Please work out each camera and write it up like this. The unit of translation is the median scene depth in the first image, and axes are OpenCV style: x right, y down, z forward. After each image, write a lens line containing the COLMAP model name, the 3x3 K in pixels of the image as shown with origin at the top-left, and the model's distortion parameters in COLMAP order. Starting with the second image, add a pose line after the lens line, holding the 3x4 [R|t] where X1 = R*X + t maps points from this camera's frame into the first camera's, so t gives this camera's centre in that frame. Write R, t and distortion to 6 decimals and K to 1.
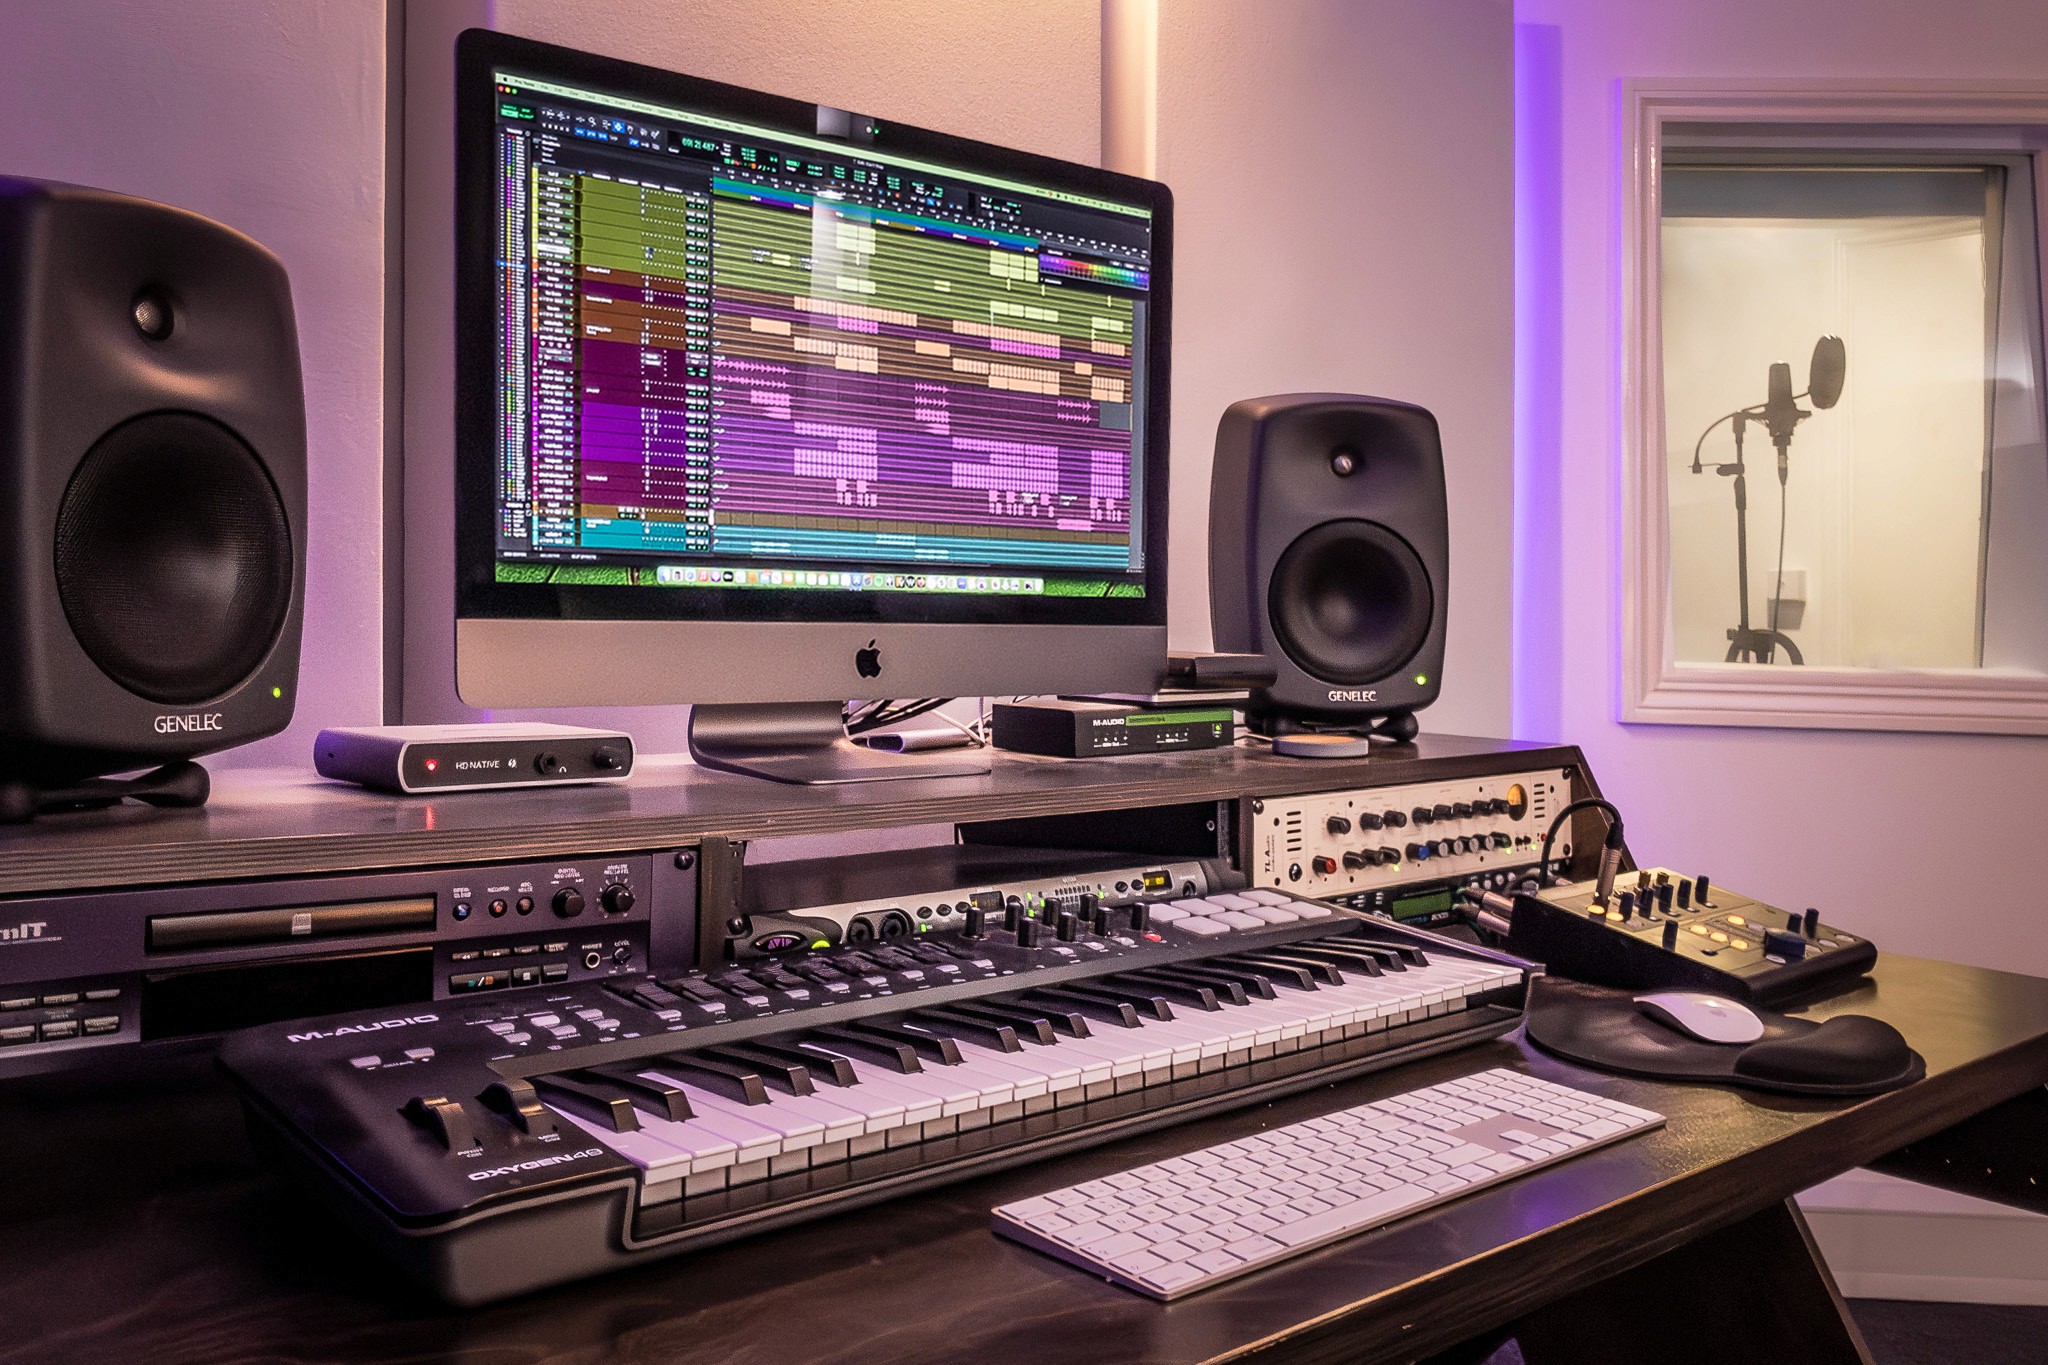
lens RADIAL K [[1957.0, 0, 1024.8], [0, 1957.0, 682.0], [0, 0, 1]] dist [0.014341, 0.000000]
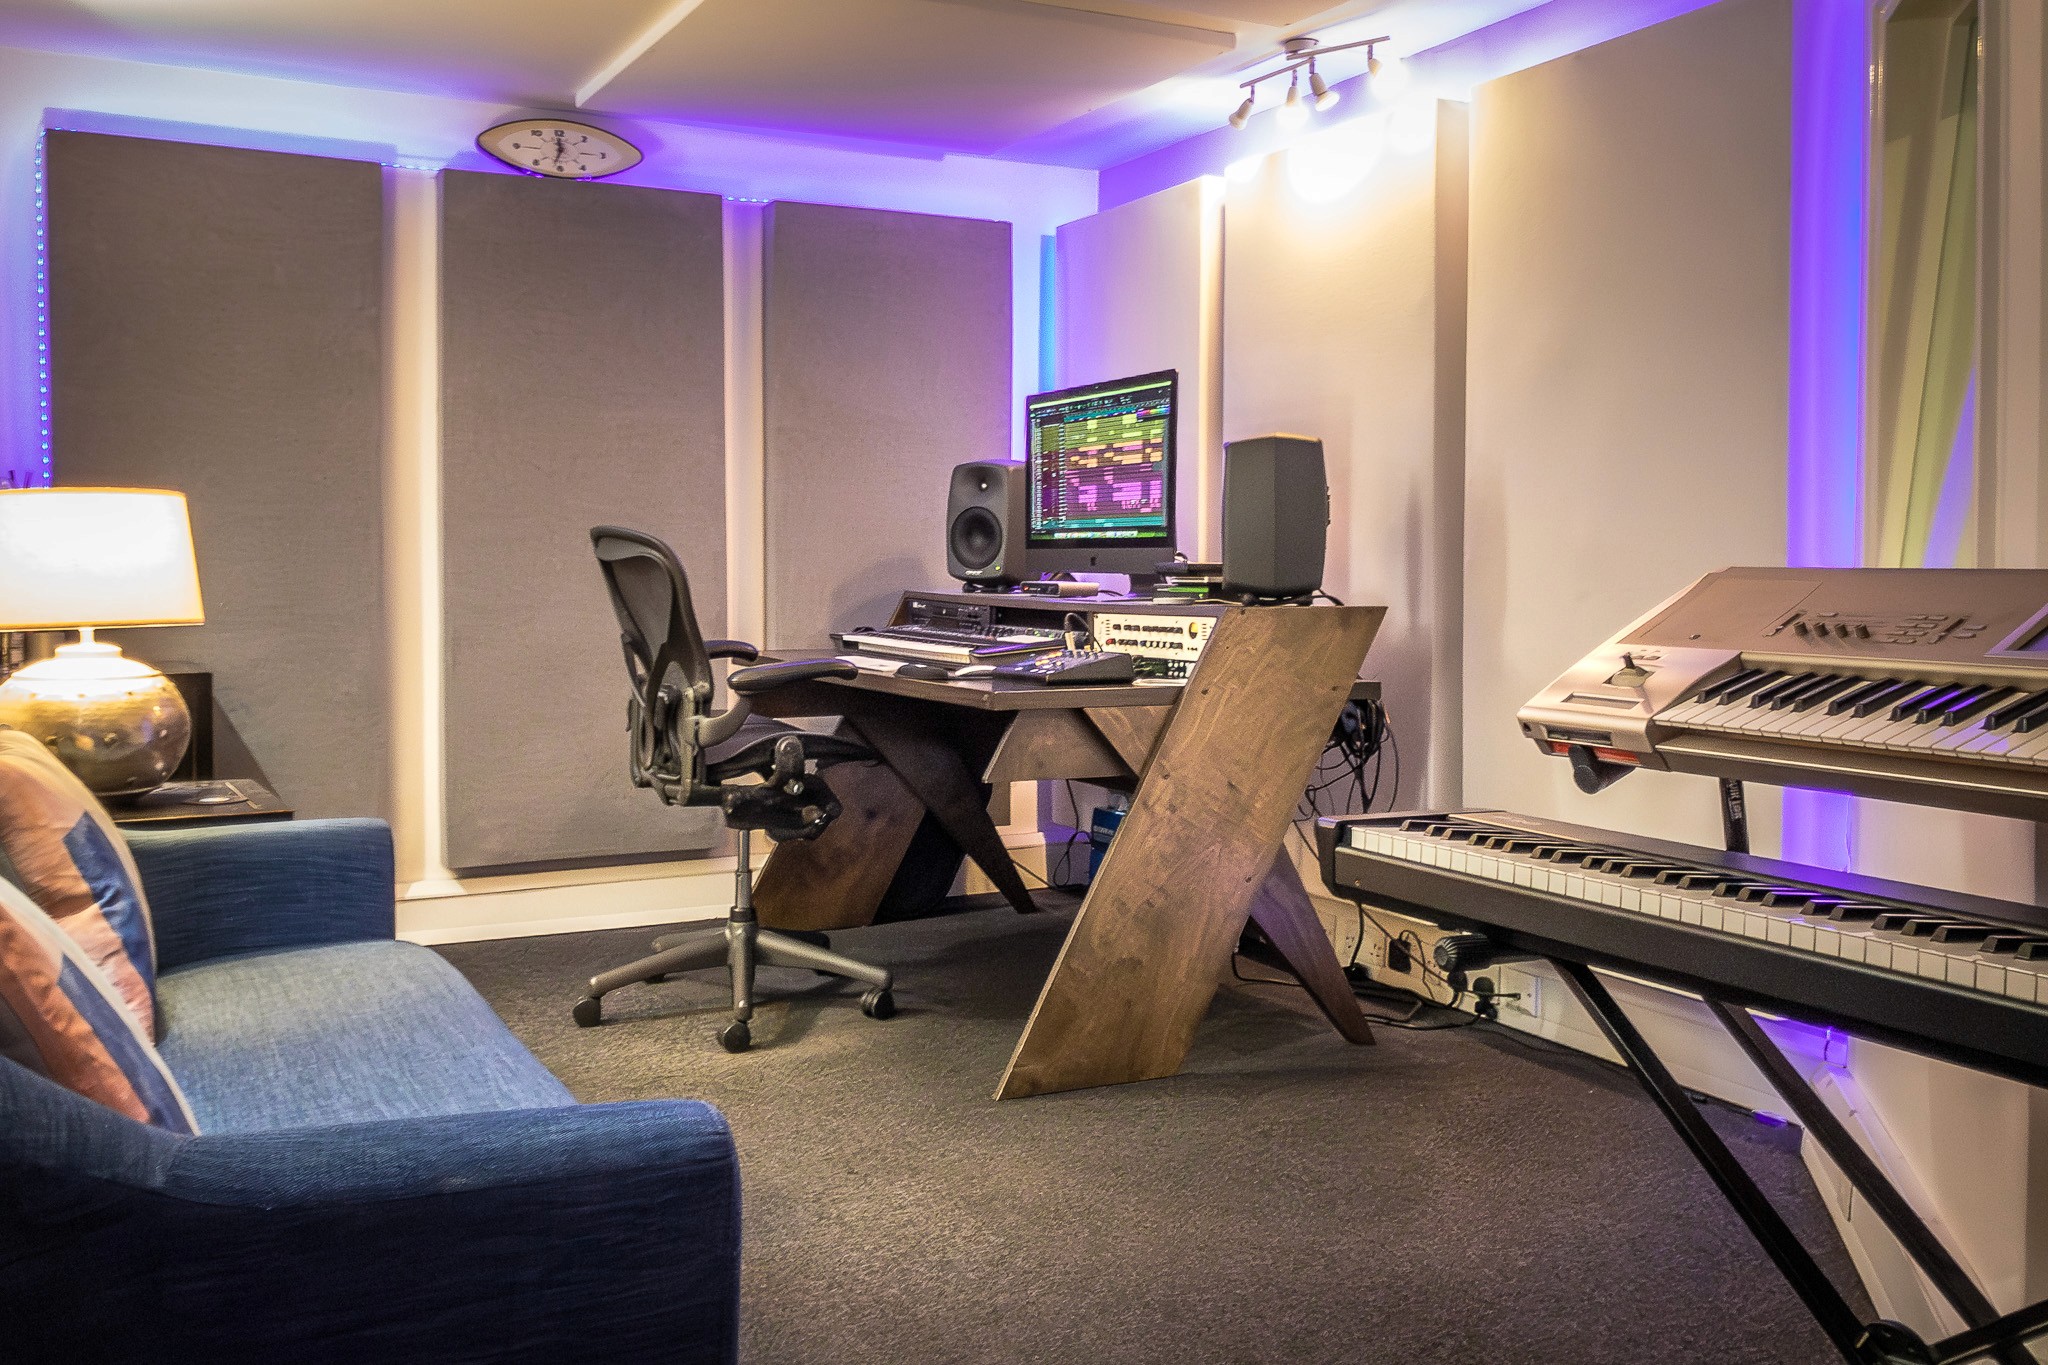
lens RADIAL K [[1957.0, 0, 1025.4], [0, 1957.0, 678.1], [0, 0, 1]] dist [0.014341, 0.000000]
pose [[-0.304586, 0.054240, -0.950939, 2.692774], [-0.025084, 0.997574, 0.064934, -0.022369], [0.952155, 0.043632, -0.302486, 1.712272]]
